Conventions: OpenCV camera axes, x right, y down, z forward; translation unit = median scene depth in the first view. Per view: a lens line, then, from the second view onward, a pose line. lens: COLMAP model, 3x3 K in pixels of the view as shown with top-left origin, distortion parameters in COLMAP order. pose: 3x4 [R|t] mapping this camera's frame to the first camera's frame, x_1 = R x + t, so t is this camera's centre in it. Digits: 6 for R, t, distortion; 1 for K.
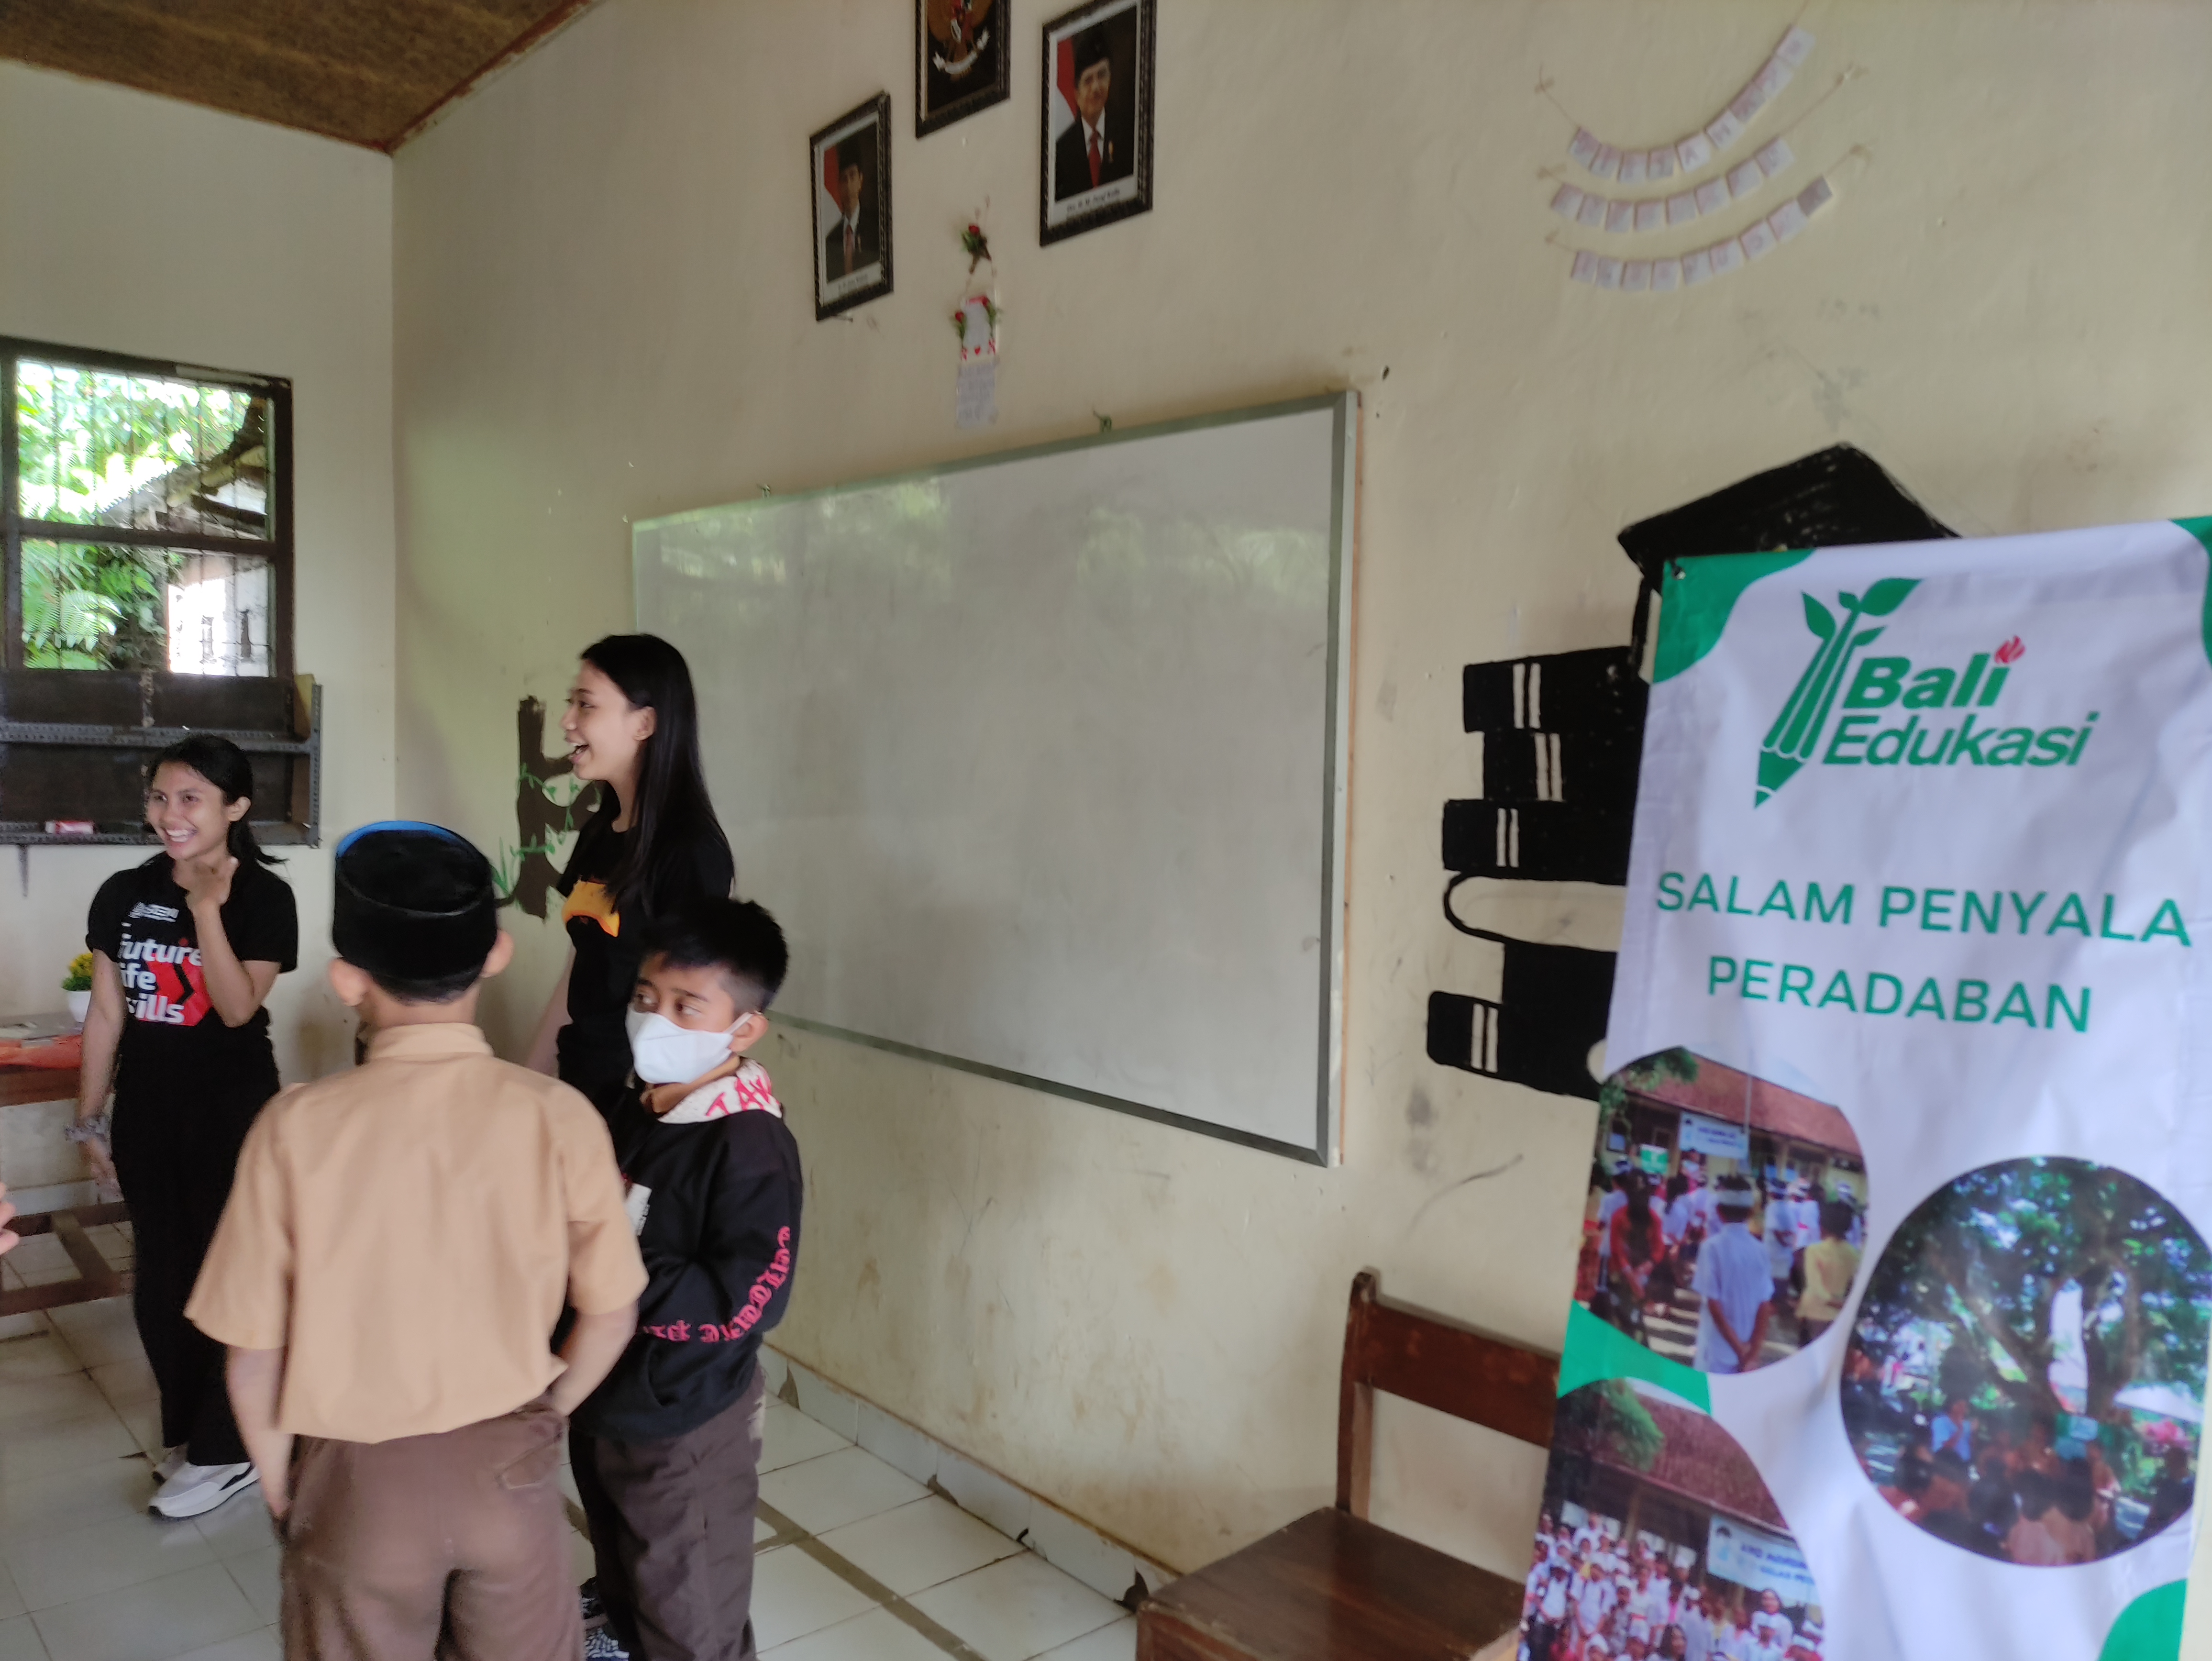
lens RADIAL K [[1663.5, 0, 1110.1], [0, 1663.5, 811.7], [0, 0, 1]] dist [0.012900, -0.002908]
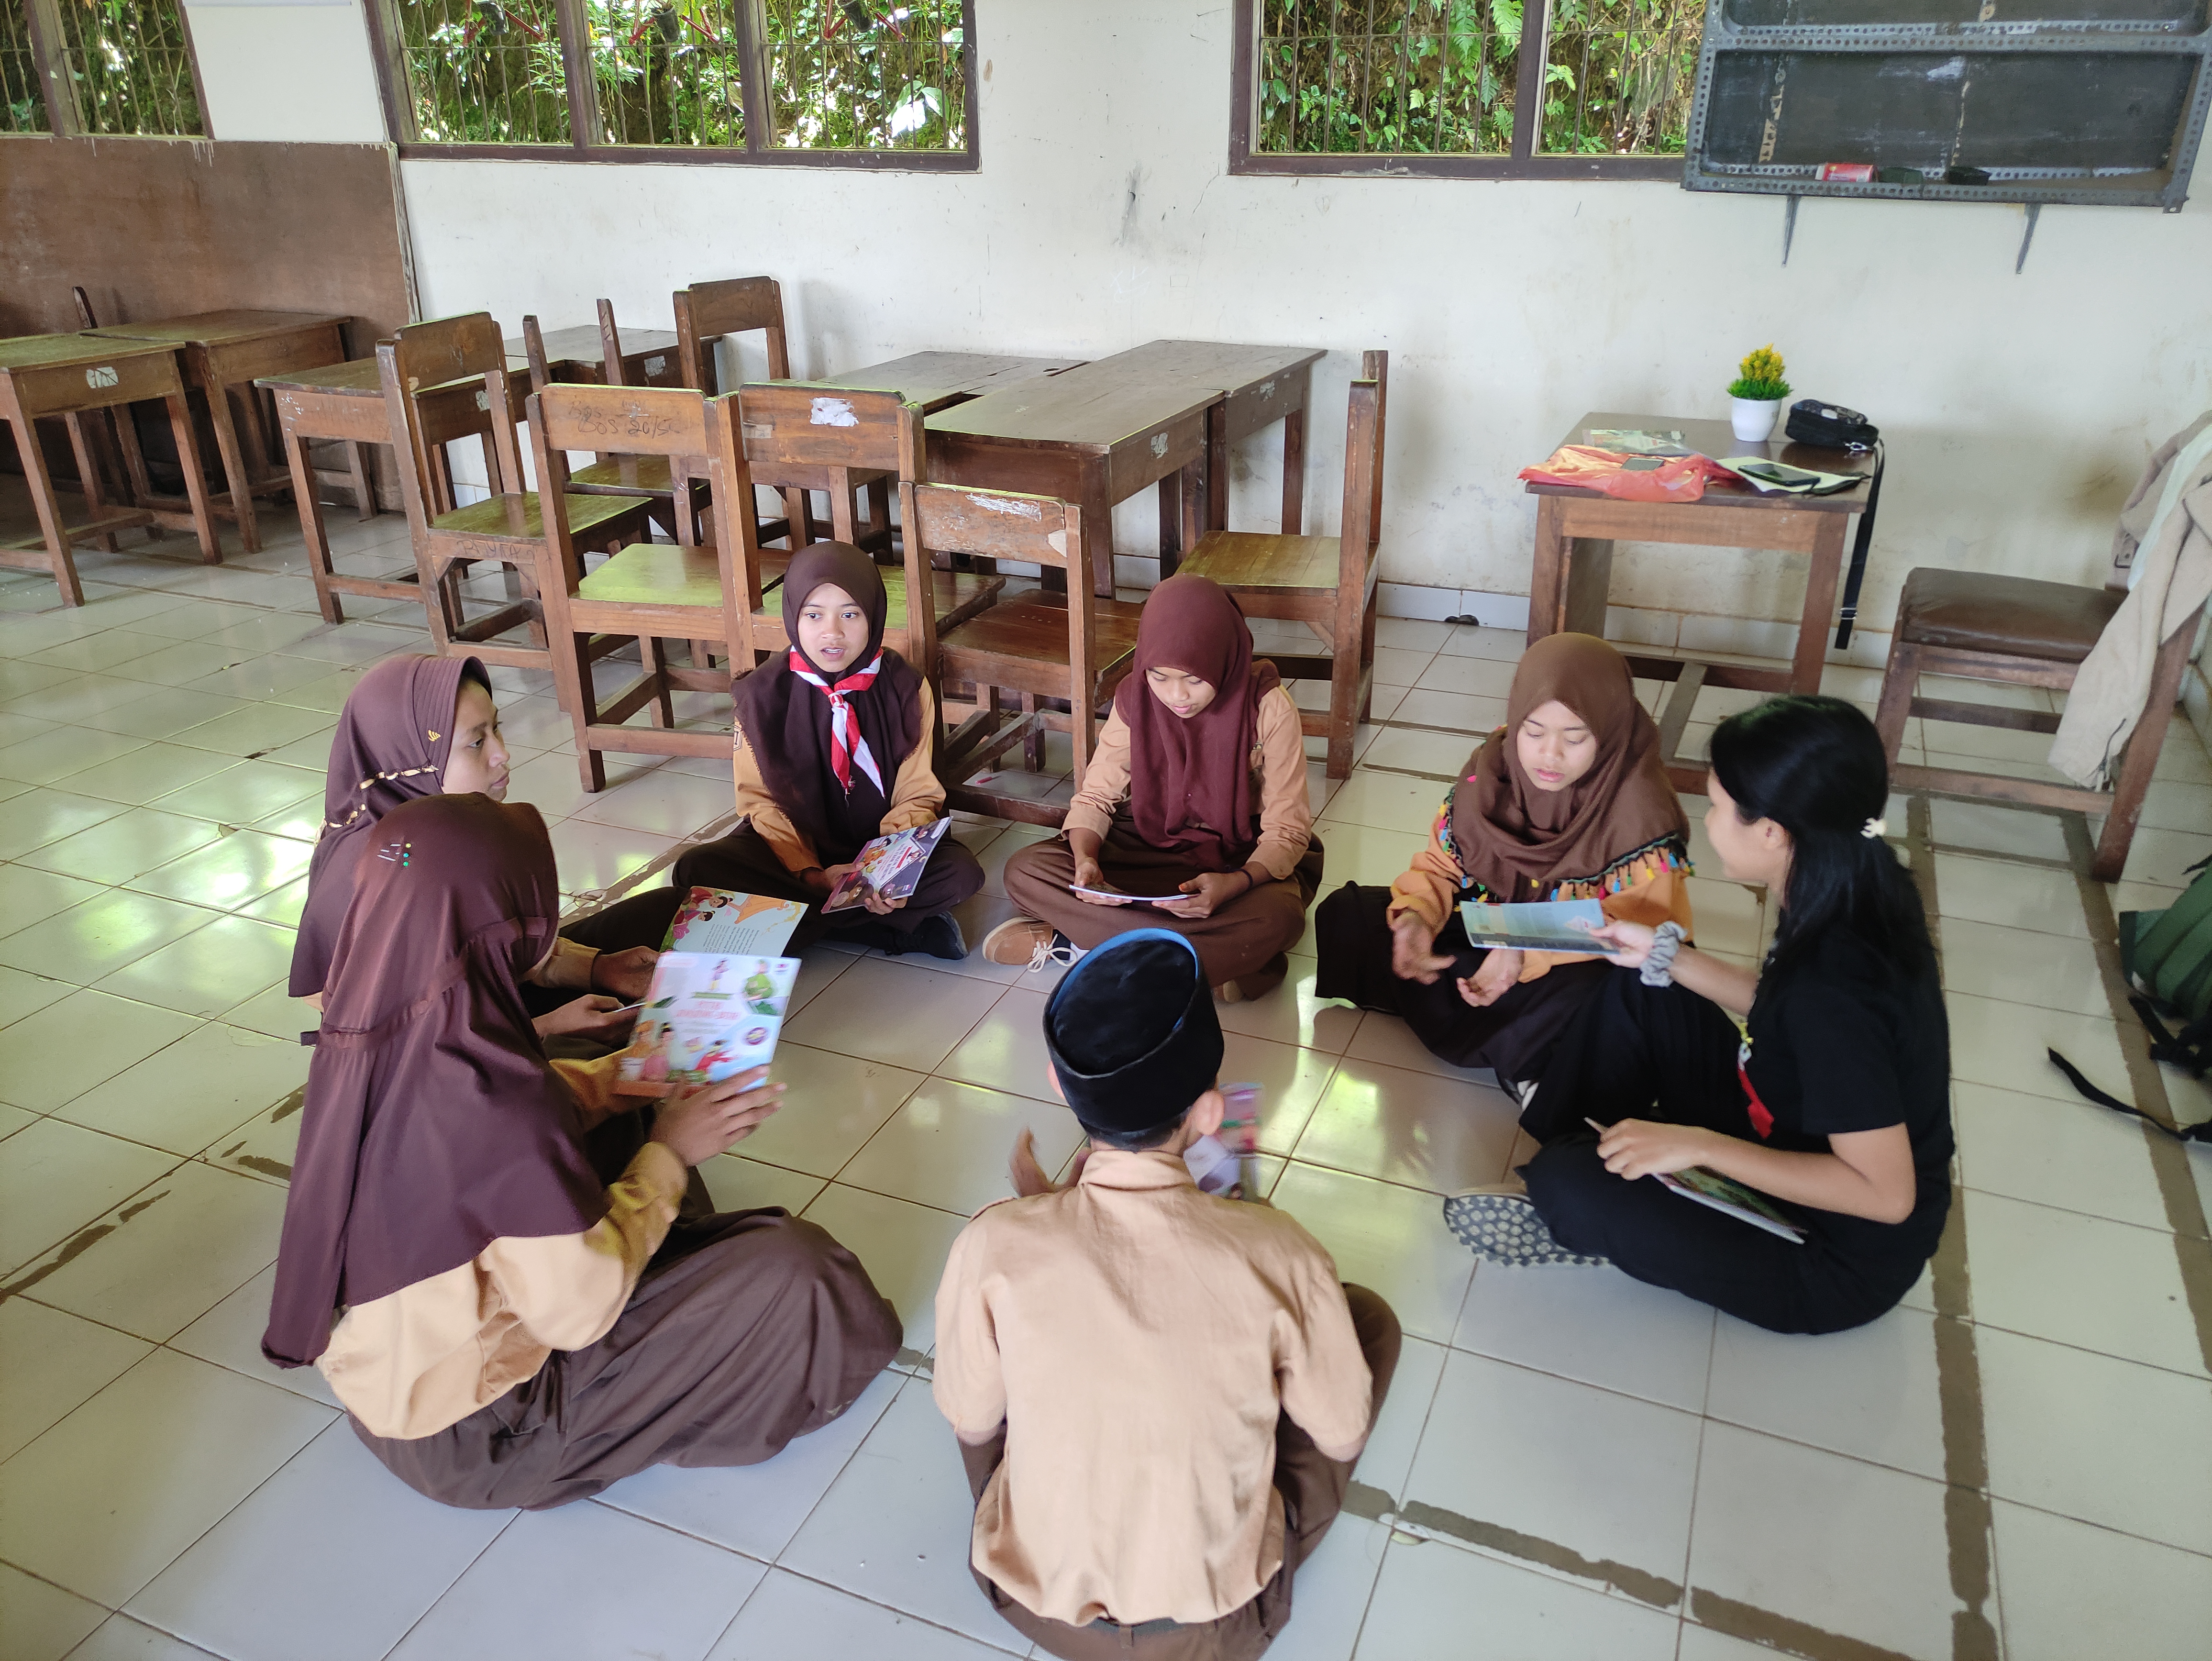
lens RADIAL K [[1639.7, 0, 1112.2], [0, 1639.7, 817.8], [0, 0, 1]] dist [0.029324, 0.001362]
pose [[0.432615, 0.348047, -0.831690, -0.102727], [-0.022436, 0.926352, 0.375991, 0.014954], [0.901300, -0.144000, 0.408562, 1.006893]]
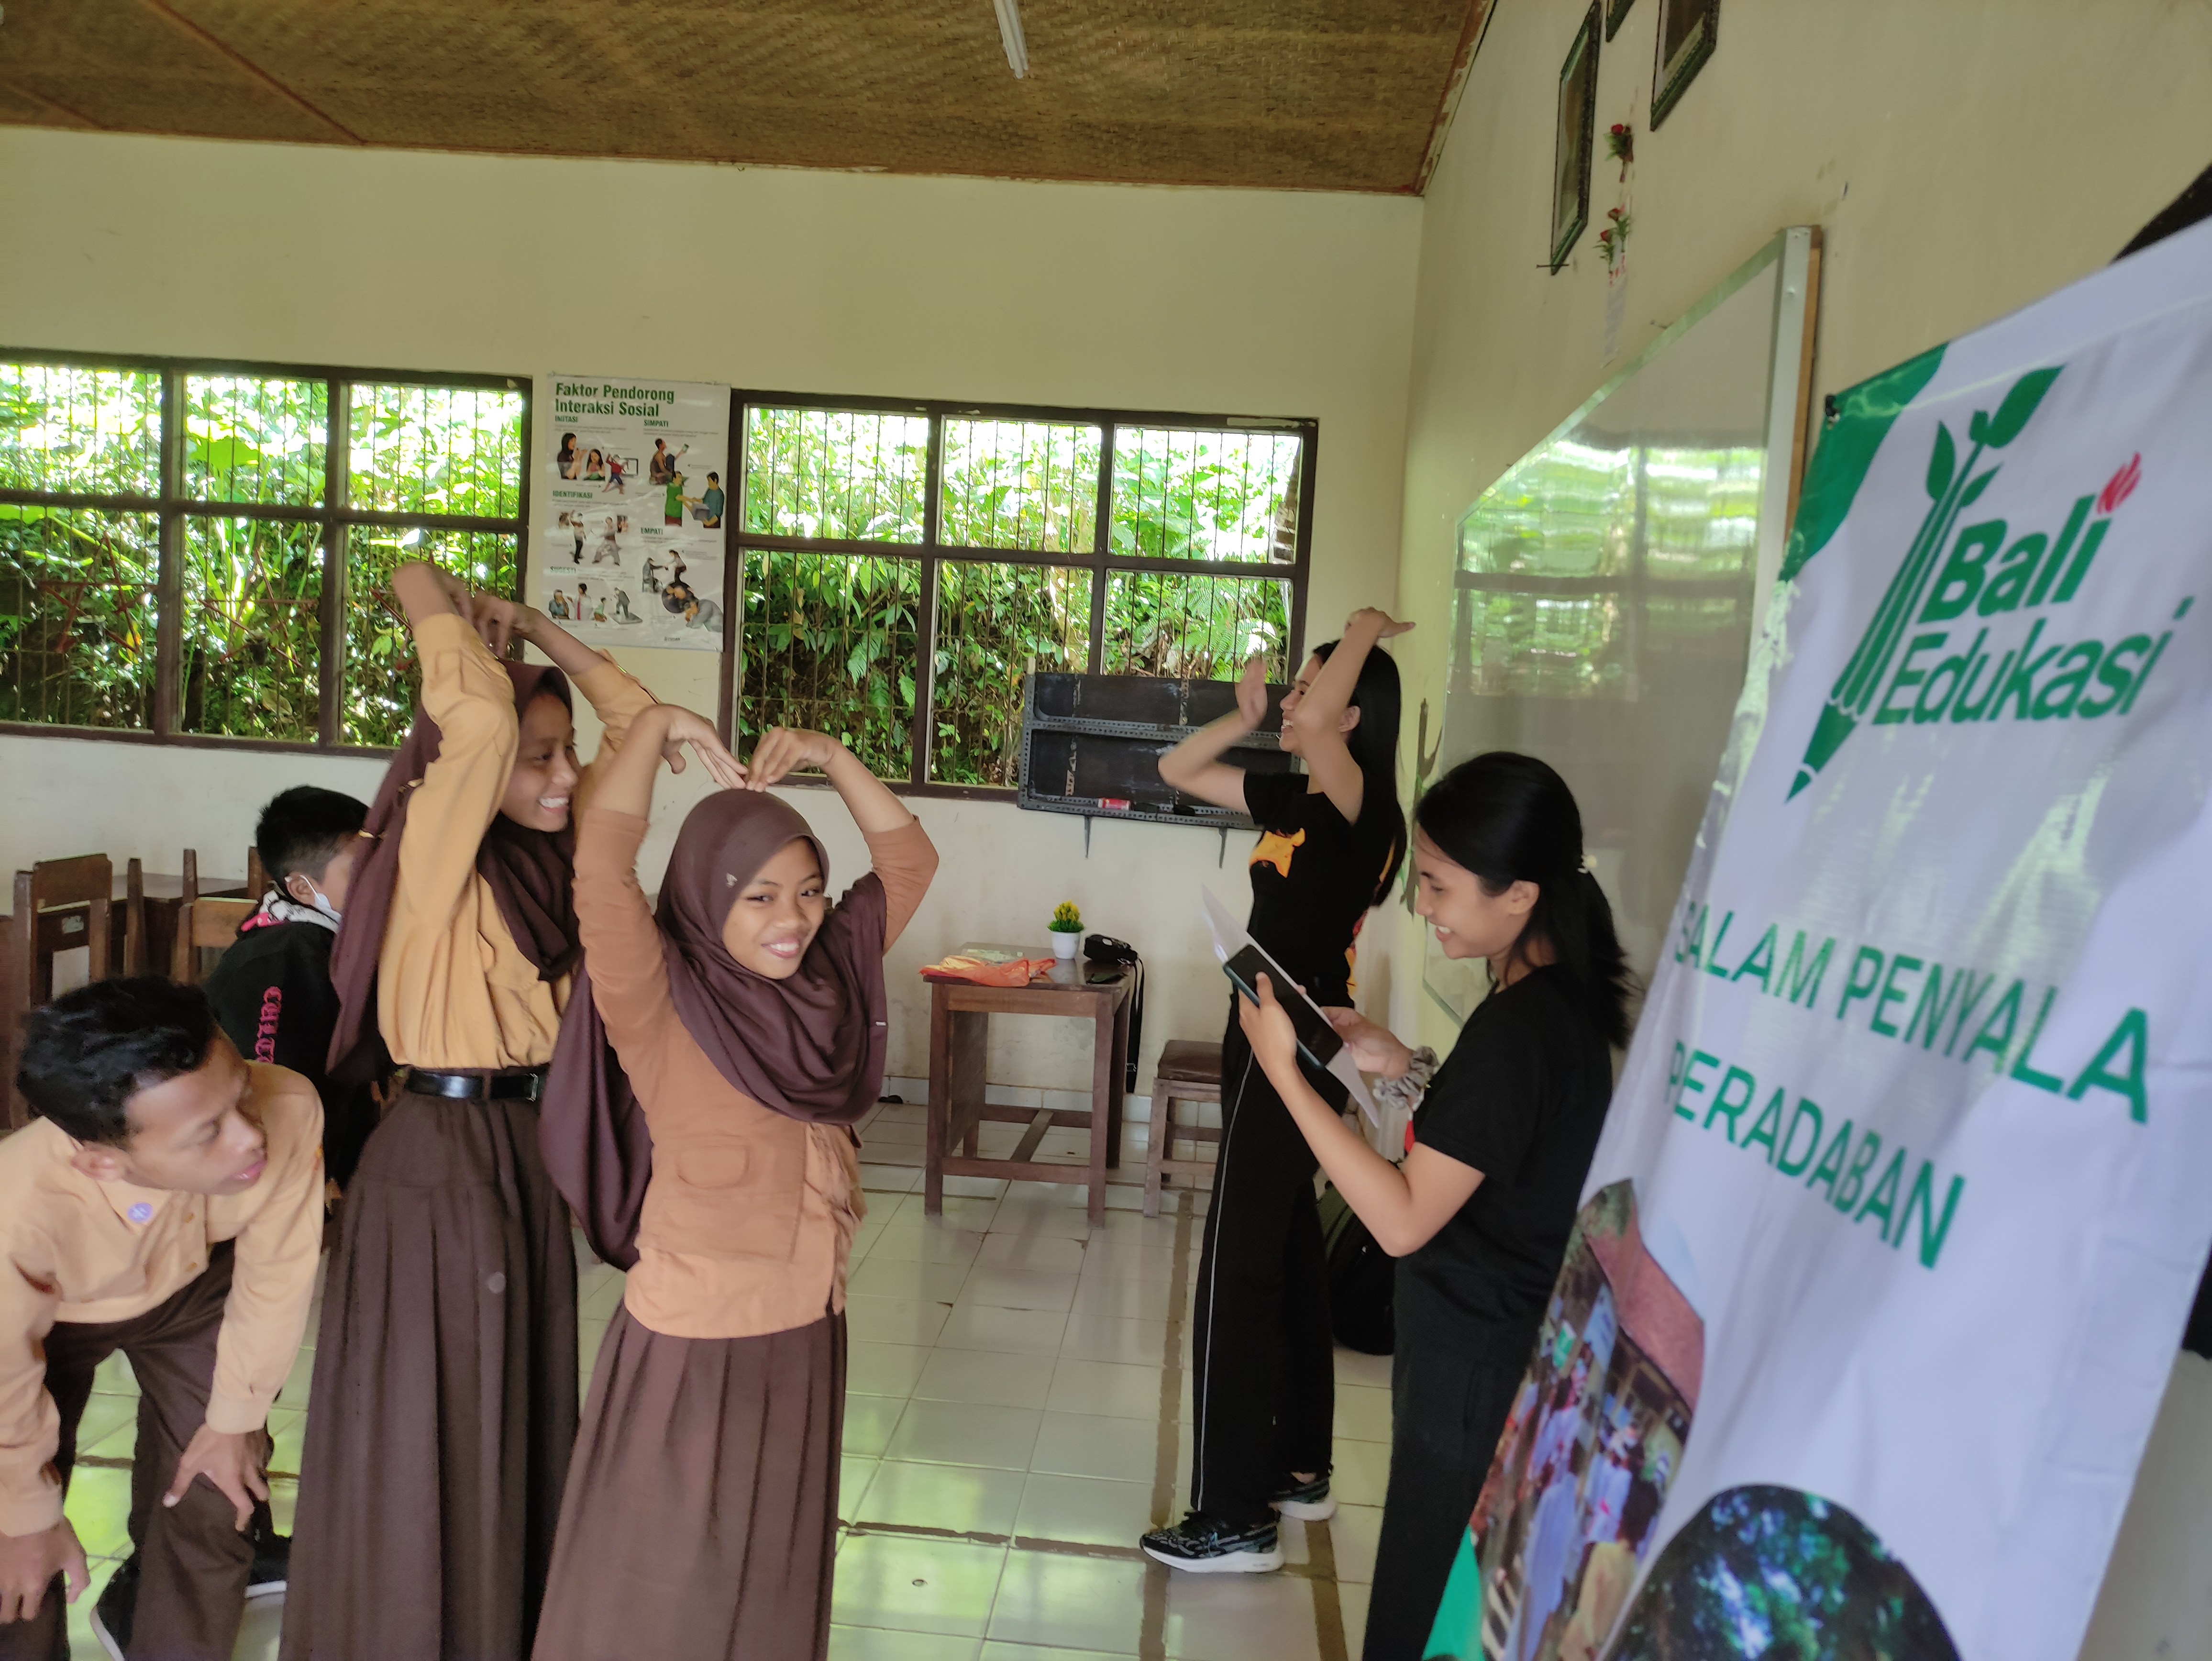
lens RADIAL K [[1639.7, 0, 1096.2], [0, 1639.7, 819.9], [0, 0, 1]] dist [0.029324, 0.001362]
pose [[0.693553, 0.063820, -0.717573, 0.668968], [-0.077739, 0.996882, 0.013525, 0.016197], [0.716199, 0.046403, 0.696352, 0.449060]]
